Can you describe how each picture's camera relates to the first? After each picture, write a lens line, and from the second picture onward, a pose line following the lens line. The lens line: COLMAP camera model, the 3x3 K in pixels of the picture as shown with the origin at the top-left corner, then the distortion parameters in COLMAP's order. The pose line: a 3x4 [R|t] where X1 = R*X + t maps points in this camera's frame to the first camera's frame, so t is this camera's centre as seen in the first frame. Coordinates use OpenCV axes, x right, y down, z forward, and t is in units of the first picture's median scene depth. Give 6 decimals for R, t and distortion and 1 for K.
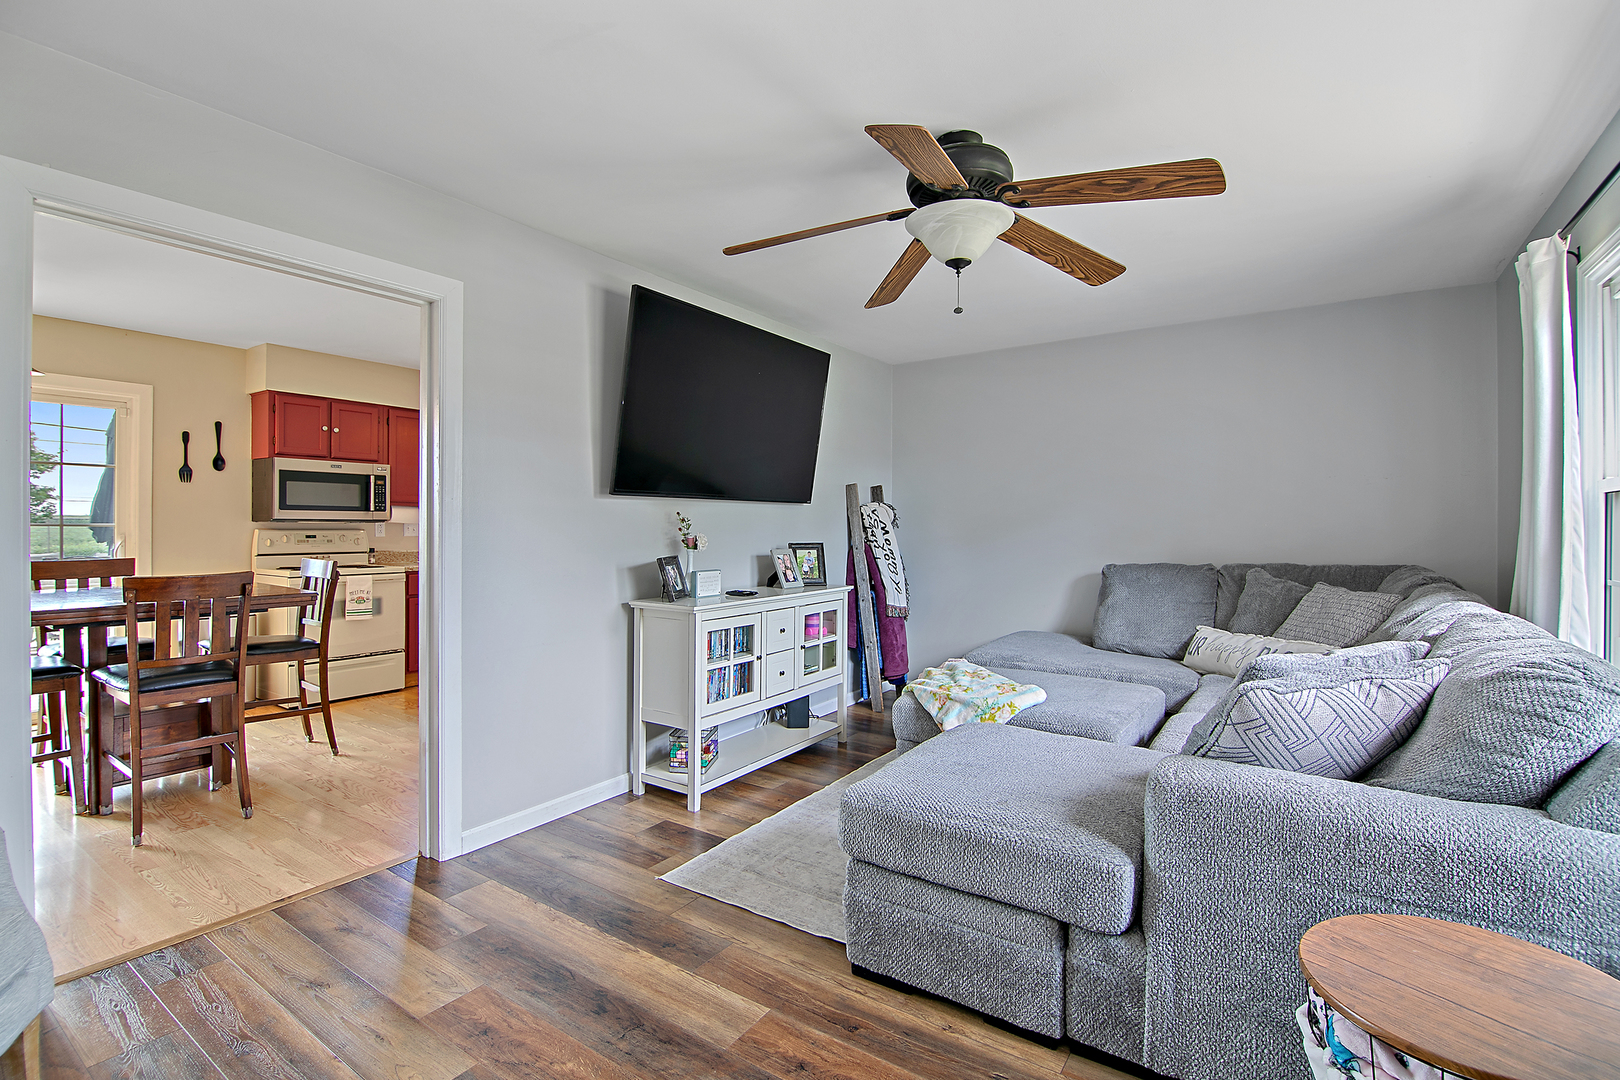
lens RADIAL K [[719.0, 0, 794.1], [0, 719.0, 532.7], [0, 0, 1]] dist [-0.011181, -0.006519]
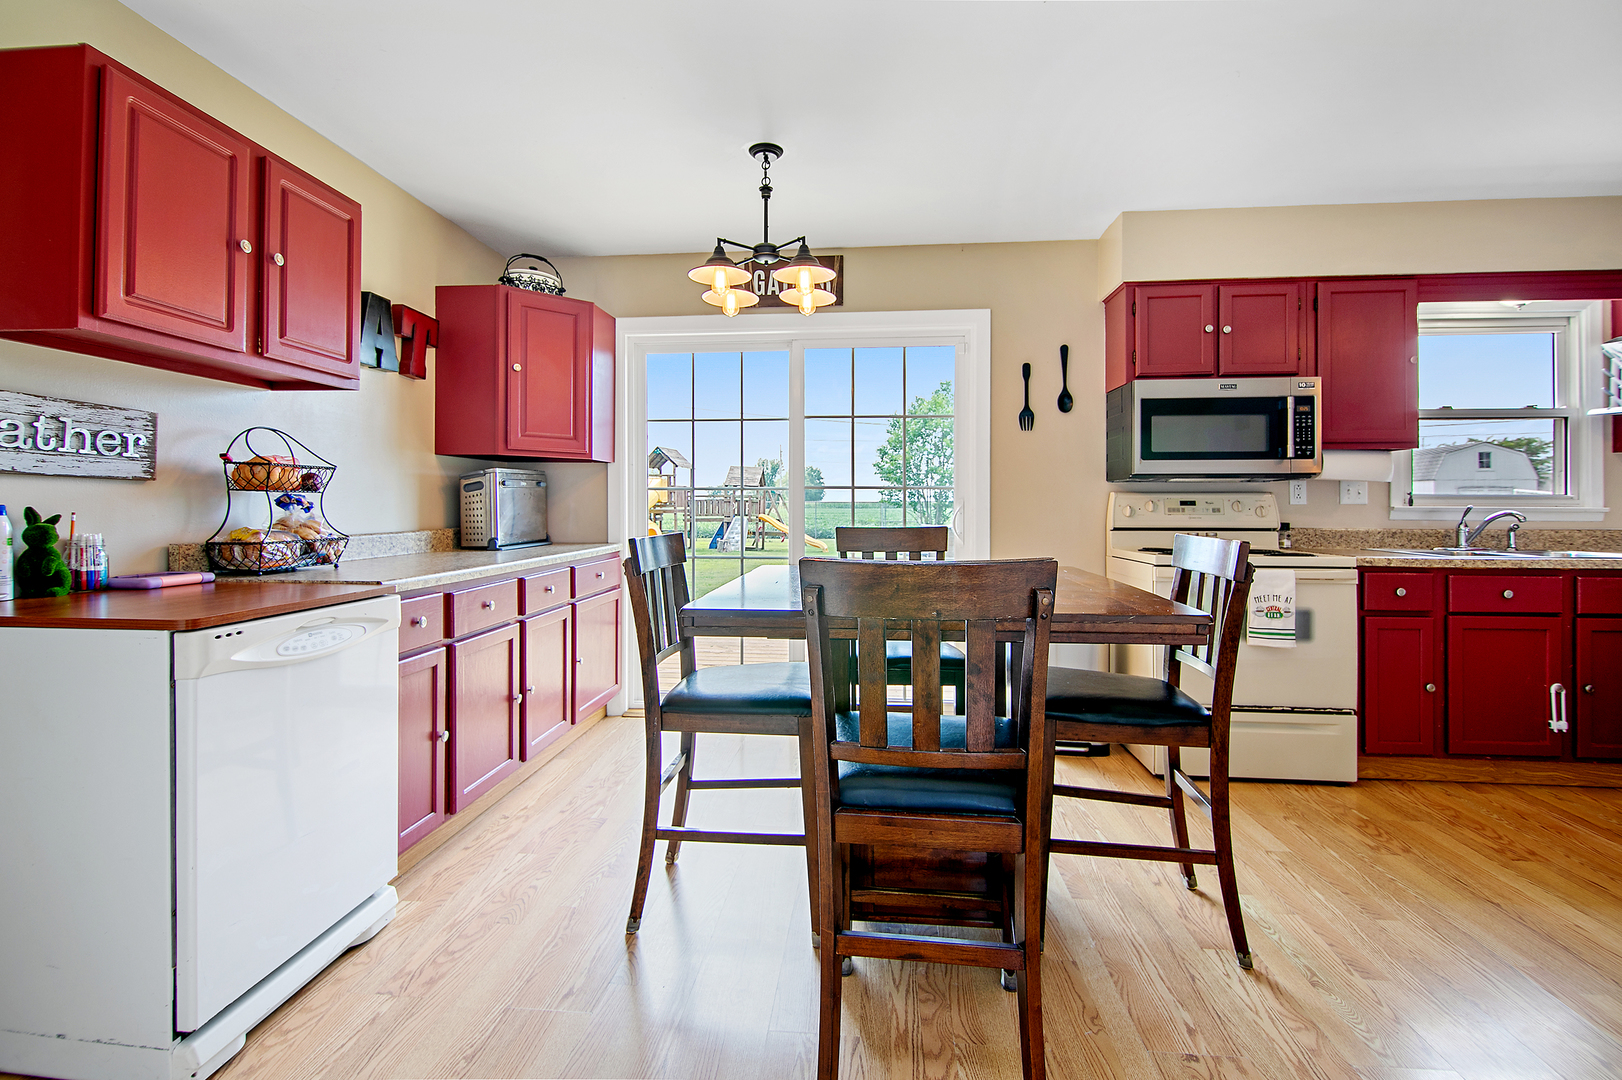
lens RADIAL K [[693.8, 0, 797.1], [0, 693.8, 507.1], [0, 0, 1]] dist [0.009594, -0.005672]
pose [[0.452844, -0.009299, -0.891541, -0.287903], [-0.002922, 0.999925, -0.011914, 0.018793], [0.891585, 0.008000, 0.452782, 0.417556]]
